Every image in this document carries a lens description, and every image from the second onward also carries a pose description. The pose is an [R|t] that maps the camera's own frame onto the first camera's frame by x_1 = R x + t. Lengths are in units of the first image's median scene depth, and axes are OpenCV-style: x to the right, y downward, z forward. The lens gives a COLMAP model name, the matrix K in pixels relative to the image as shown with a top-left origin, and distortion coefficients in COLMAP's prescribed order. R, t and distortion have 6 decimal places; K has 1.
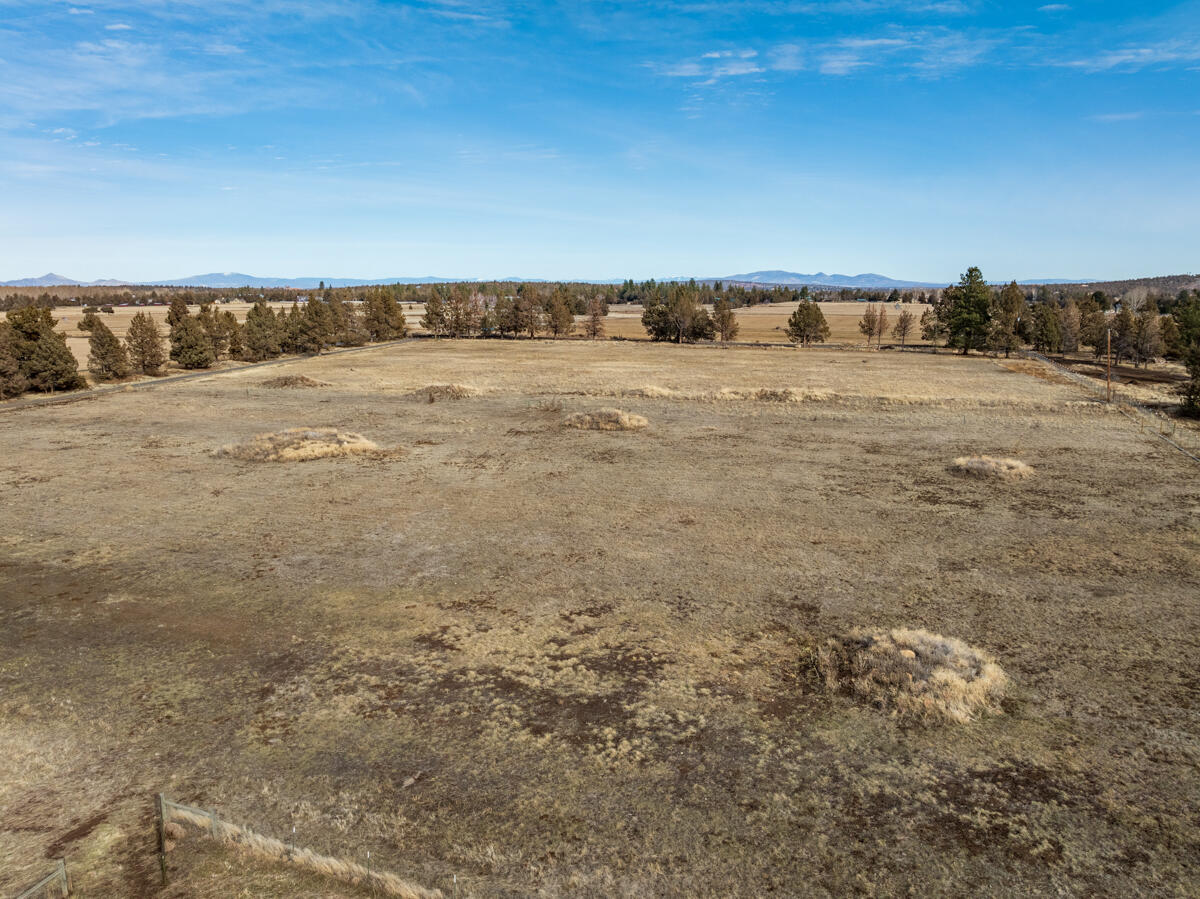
lens RADIAL K [[855.0, 0, 597.9], [0, 855.0, 455.3], [0, 0, 1]] dist [-0.026760, -0.009751]
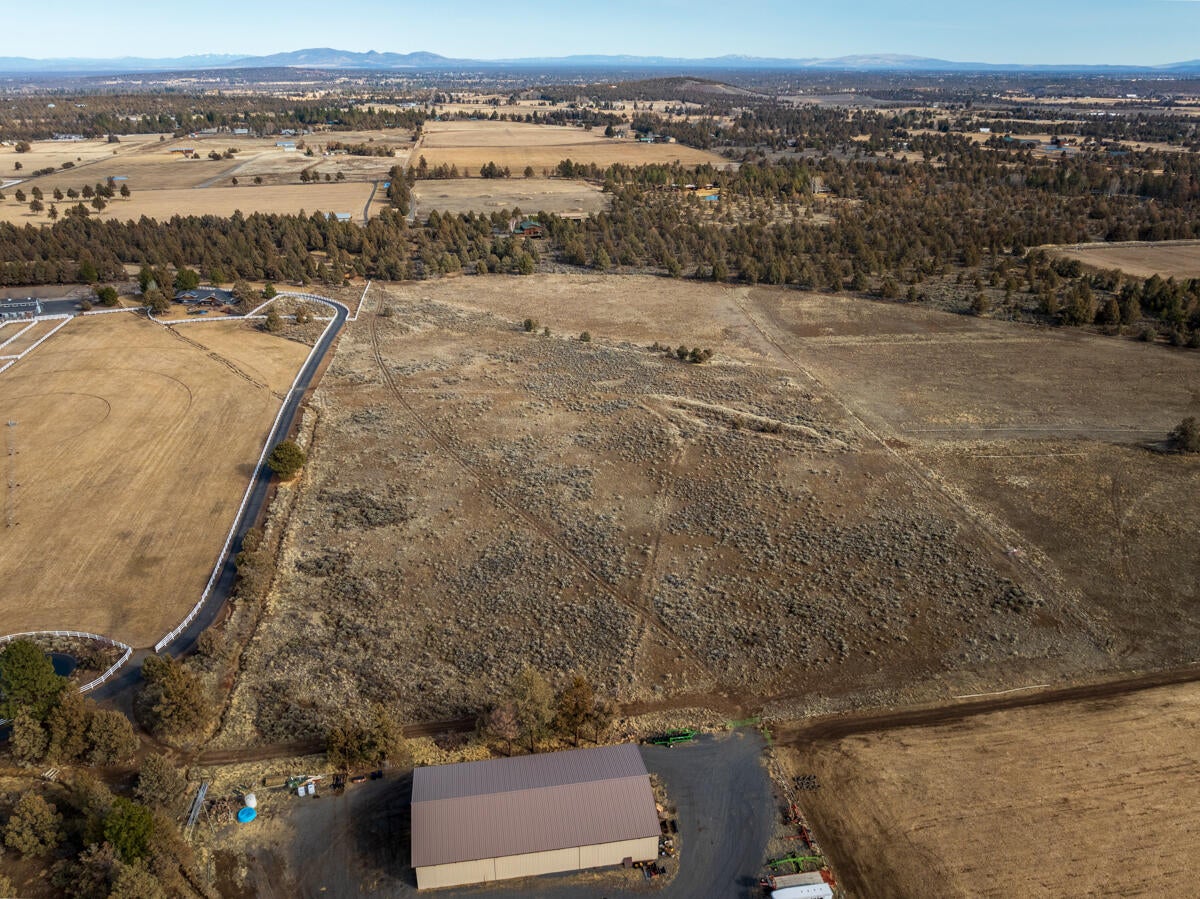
lens RADIAL K [[854.9, 0, 604.8], [0, 854.9, 452.7], [0, 0, 1]] dist [-0.040756, 0.006788]
pose [[0.878818, -0.196075, 0.435009, -2.138640], [0.089192, 0.963104, 0.253919, 0.187326], [-0.468746, -0.184349, 0.863882, -4.230233]]
